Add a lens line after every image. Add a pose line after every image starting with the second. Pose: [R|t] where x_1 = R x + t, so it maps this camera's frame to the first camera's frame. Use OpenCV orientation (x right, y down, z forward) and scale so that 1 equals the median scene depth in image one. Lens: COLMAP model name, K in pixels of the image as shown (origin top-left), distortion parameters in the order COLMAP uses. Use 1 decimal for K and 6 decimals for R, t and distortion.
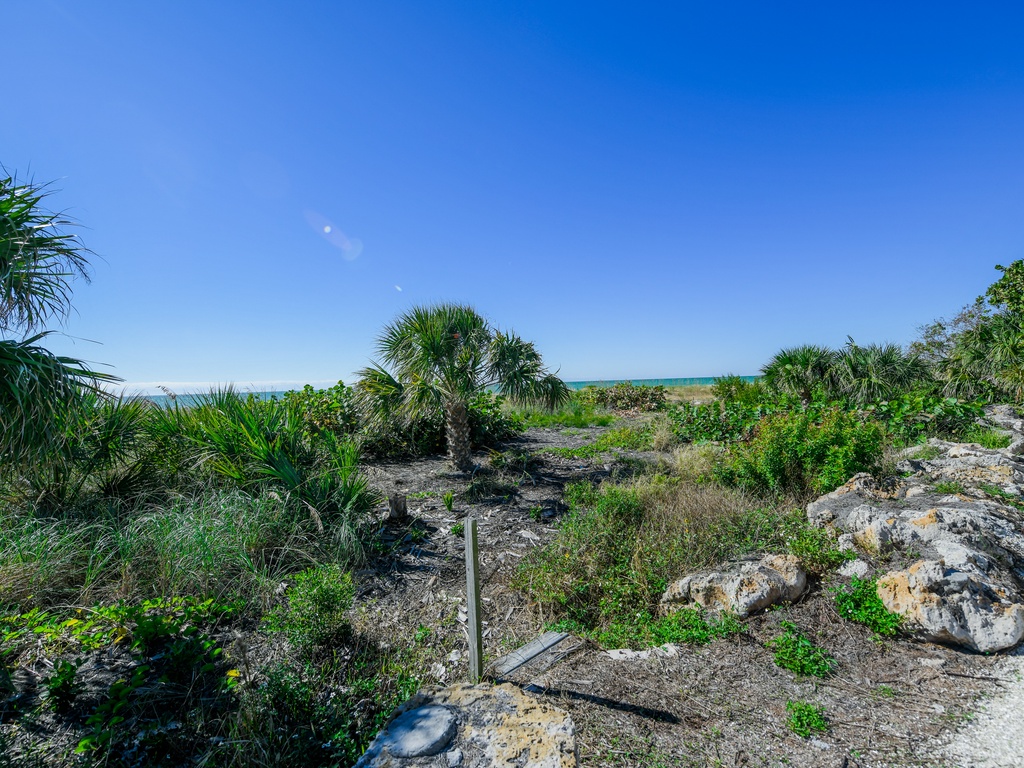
lens RADIAL K [[457.7, 0, 515.5], [0, 457.7, 385.0], [0, 0, 1]] dist [-0.007228, -0.000123]
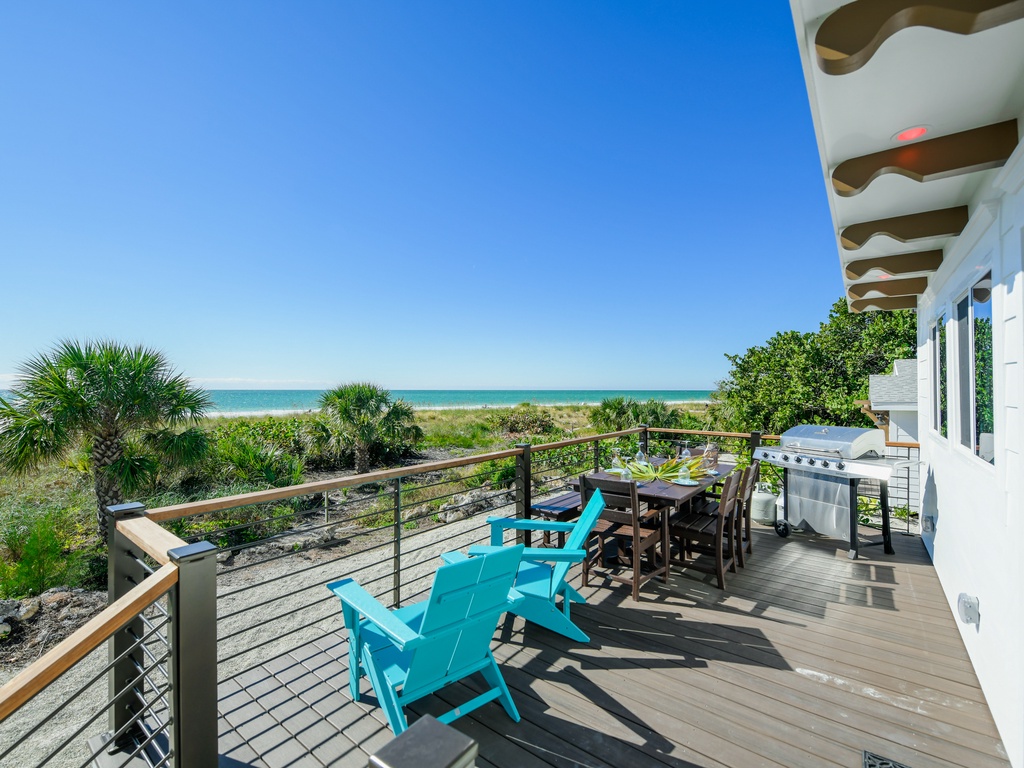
lens RADIAL K [[457.7, 0, 515.5], [0, 457.7, 385.0], [0, 0, 1]] dist [-0.007228, -0.000123]
pose [[0.995806, 0.035088, 0.084491, 0.294555], [-0.033790, 0.999289, -0.016748, -0.149822], [-0.085018, 0.013823, 0.996283, -0.773290]]
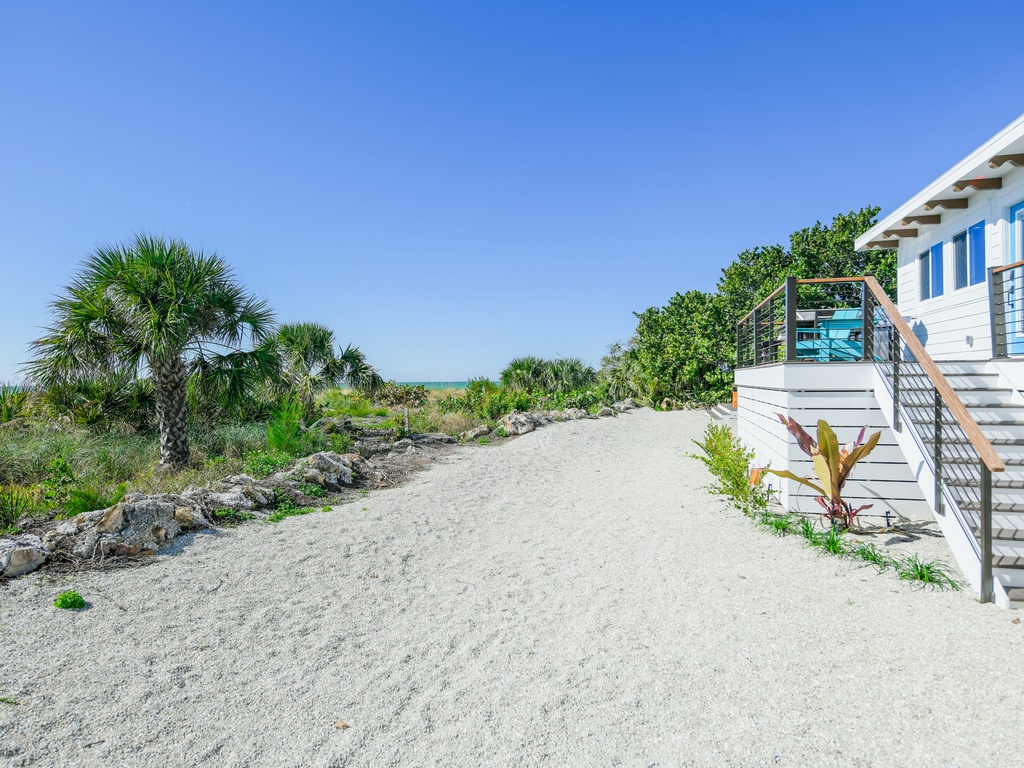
lens RADIAL K [[612.7, 0, 512.0], [0, 612.7, 384.0], [0, 0, 1]] dist [-0.039301, -0.000282]
pose [[0.886367, 0.021903, 0.462465, -0.443148], [-0.017731, 0.999753, -0.013365, 0.038714], [-0.462644, 0.003647, 0.886537, -1.032154]]
